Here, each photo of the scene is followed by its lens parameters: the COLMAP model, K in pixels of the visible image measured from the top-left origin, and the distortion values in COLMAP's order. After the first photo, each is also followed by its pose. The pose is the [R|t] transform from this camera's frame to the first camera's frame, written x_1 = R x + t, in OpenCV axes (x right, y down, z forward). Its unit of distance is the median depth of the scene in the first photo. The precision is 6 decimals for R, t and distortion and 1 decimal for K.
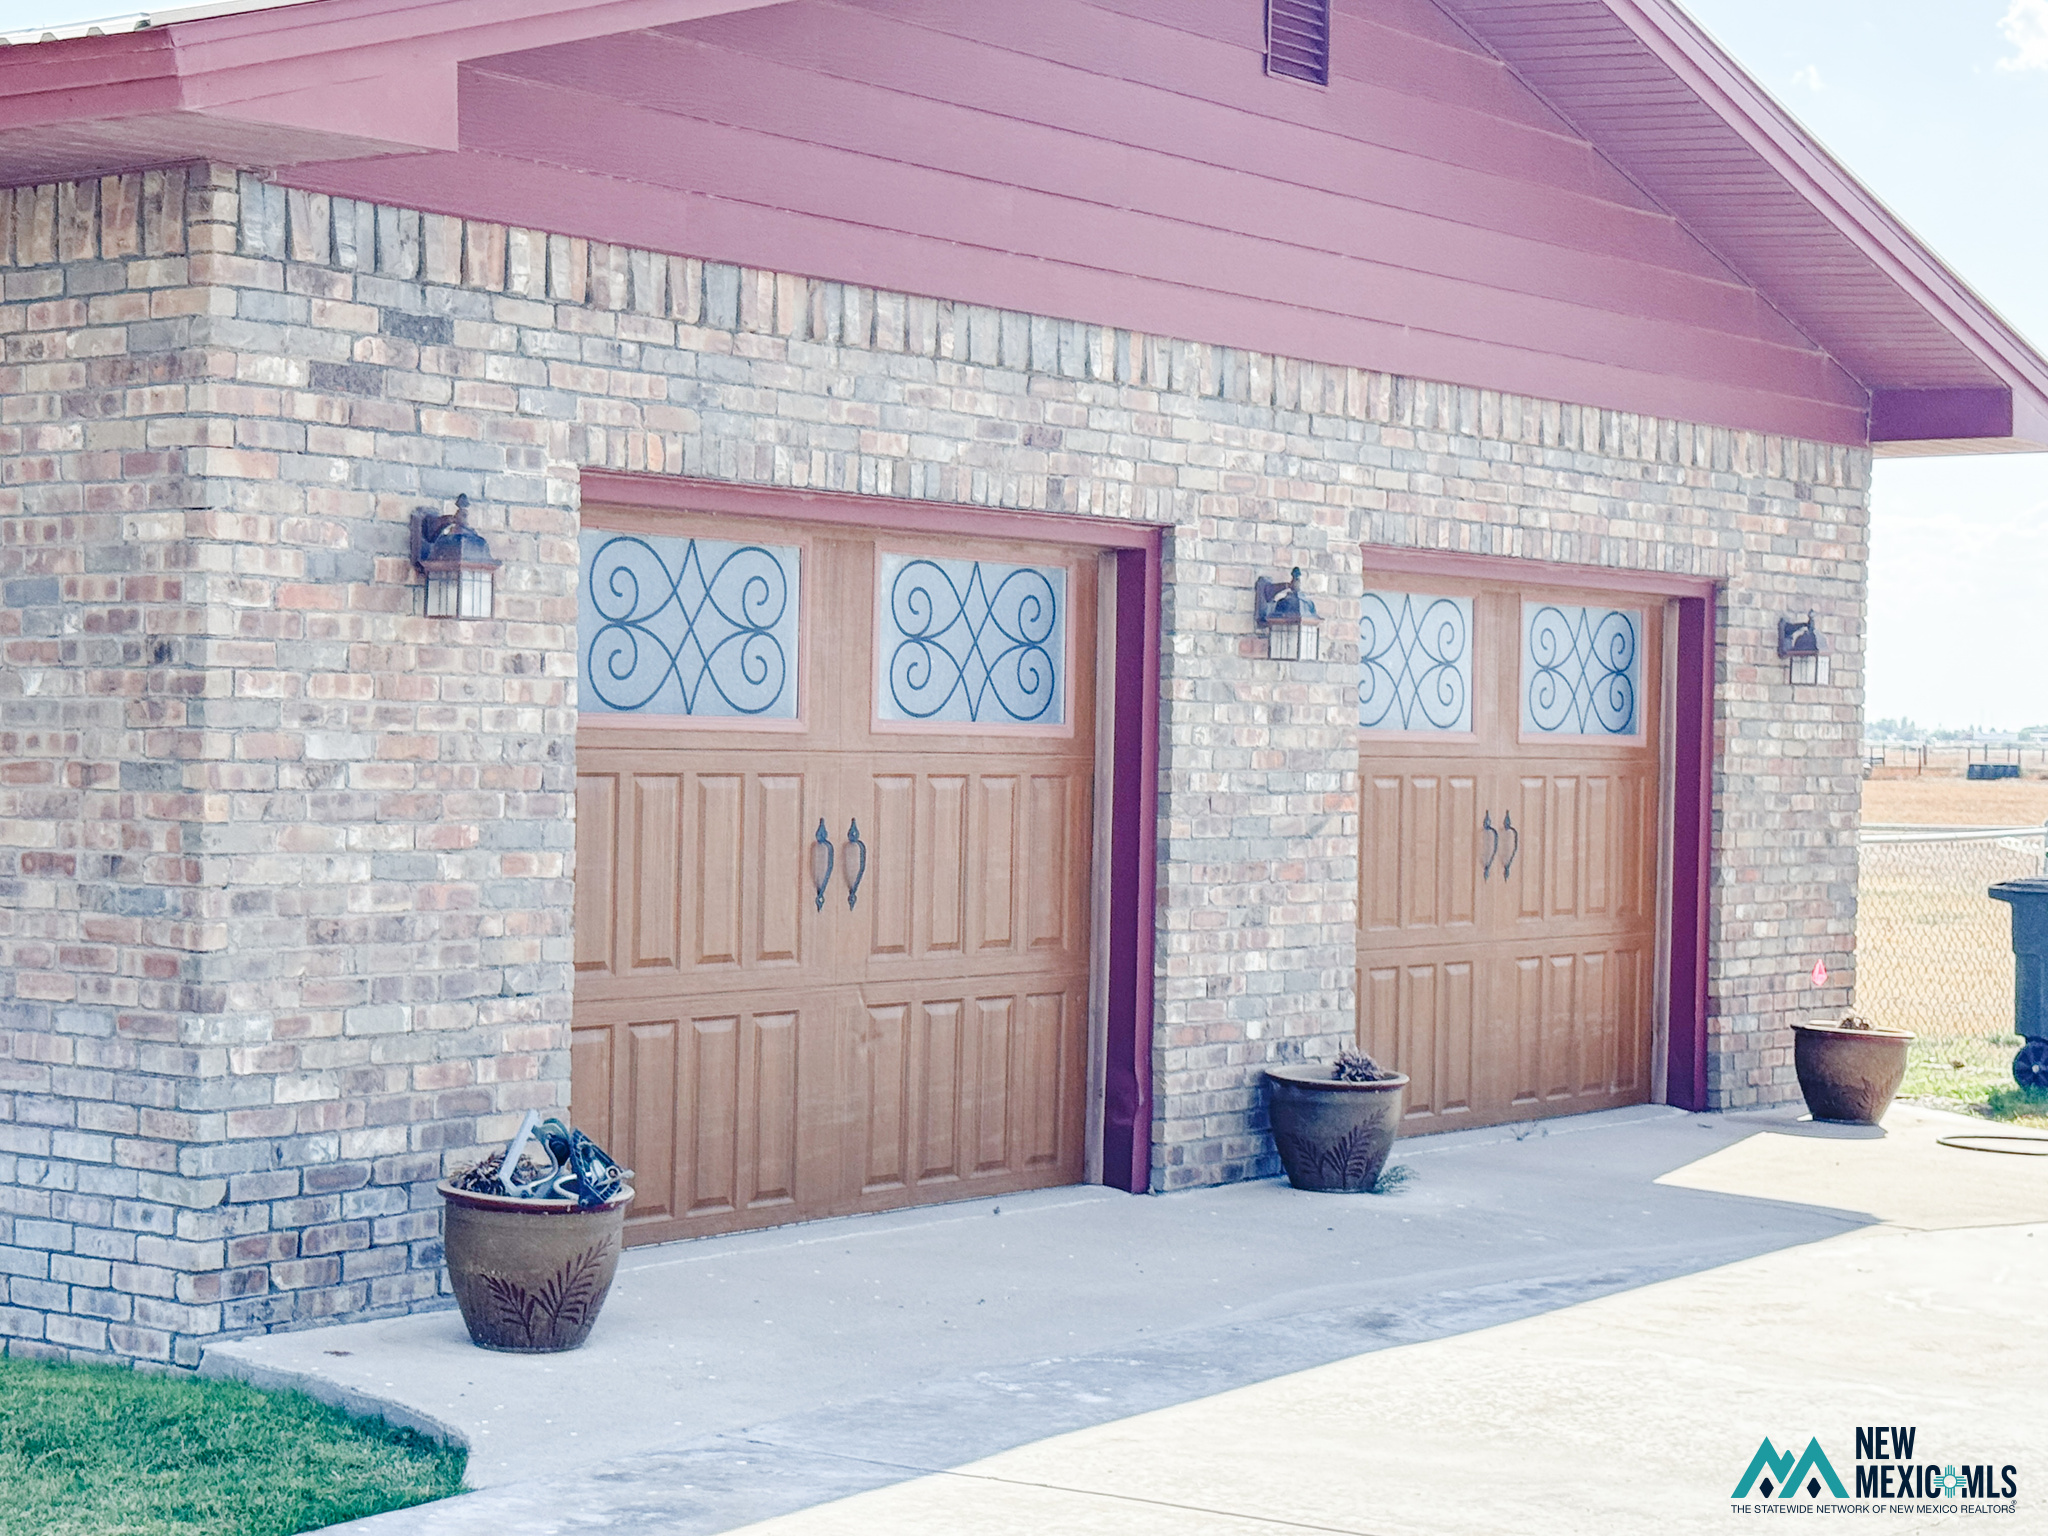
lens RADIAL K [[3748.7, 0, 1024.0], [0, 3748.7, 768.0], [0, 0, 1]] dist [0.163447, -0.076512]
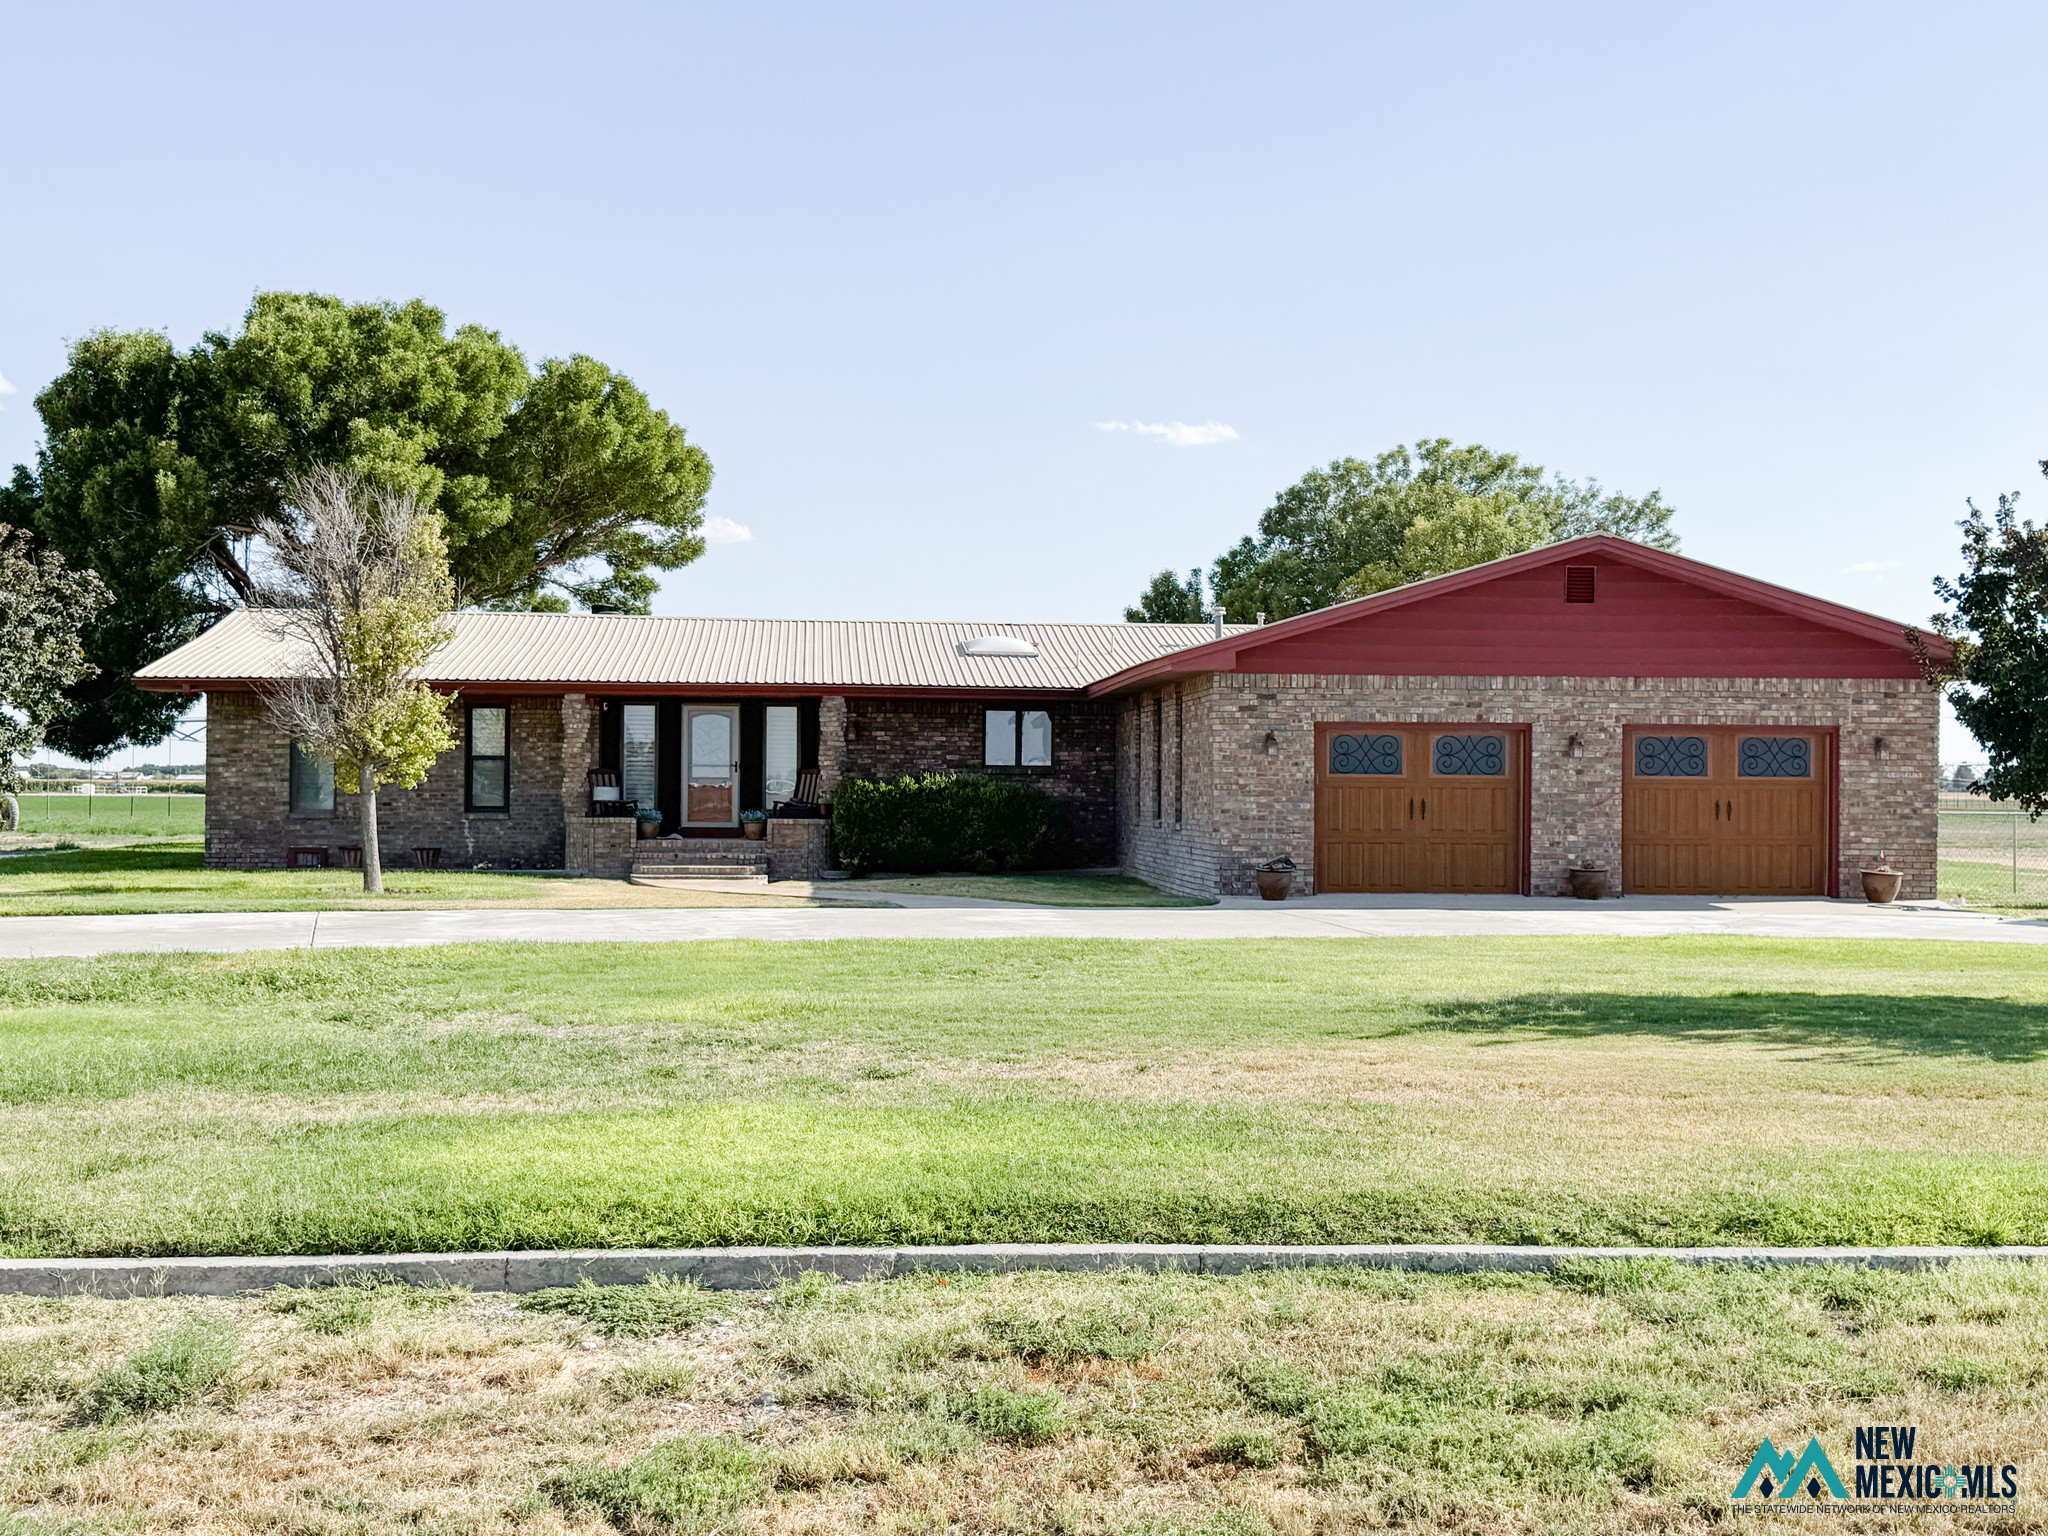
lens RADIAL K [[2195.7, 0, 1024.0], [0, 2195.7, 768.0], [0, 0, 1]] dist [0.149256, -0.024991]
pose [[0.676119, -0.019792, -0.736527, 1.680834], [-0.000618, 0.999624, -0.027429, 0.054200], [0.736792, 0.019000, 0.675852, -1.141423]]
